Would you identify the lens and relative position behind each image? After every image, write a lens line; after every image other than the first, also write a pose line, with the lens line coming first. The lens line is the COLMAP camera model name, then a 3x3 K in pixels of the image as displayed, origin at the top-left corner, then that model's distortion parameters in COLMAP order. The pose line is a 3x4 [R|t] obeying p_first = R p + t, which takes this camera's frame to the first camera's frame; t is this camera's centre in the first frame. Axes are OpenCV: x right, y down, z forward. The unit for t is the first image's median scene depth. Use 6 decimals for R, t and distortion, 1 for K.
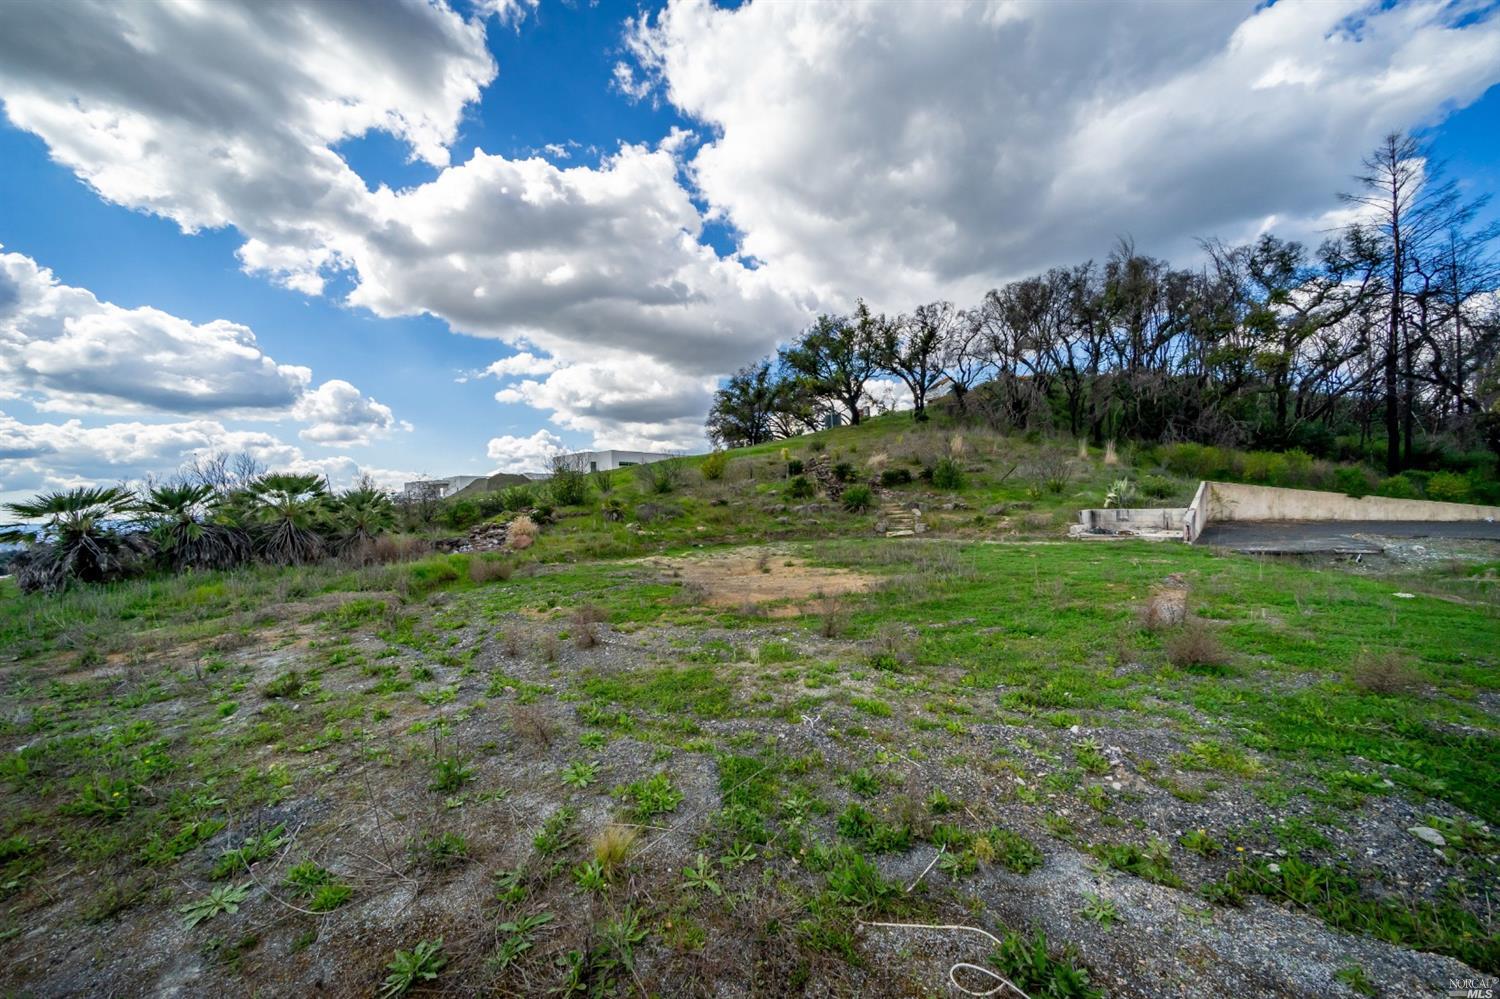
lens RADIAL K [[512.4, 0, 753.9], [0, 512.4, 498.8], [0, 0, 1]] dist [-0.004373, -0.000272]
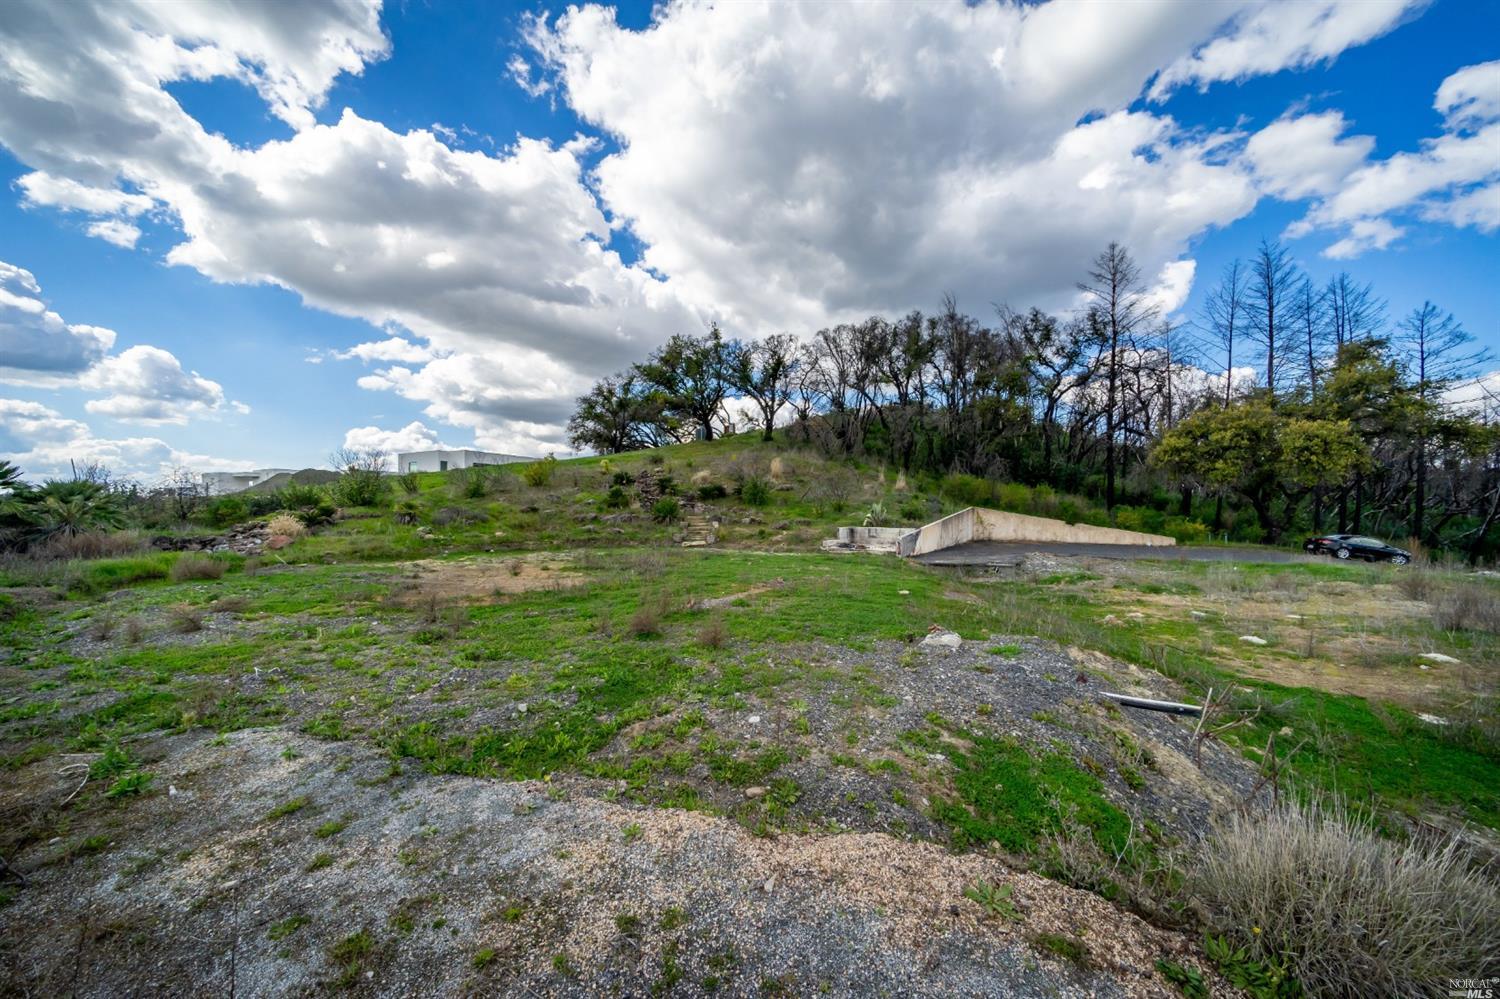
lens RADIAL K [[522.7, 0, 827.2], [0, 522.7, 488.5], [0, 0, 1]] dist [-0.005232, -0.000676]
pose [[0.979053, 0.045775, 0.198393, 0.188966], [-0.037971, 0.998355, -0.042966, -0.007151], [-0.200033, 0.034533, 0.979180, -0.081269]]
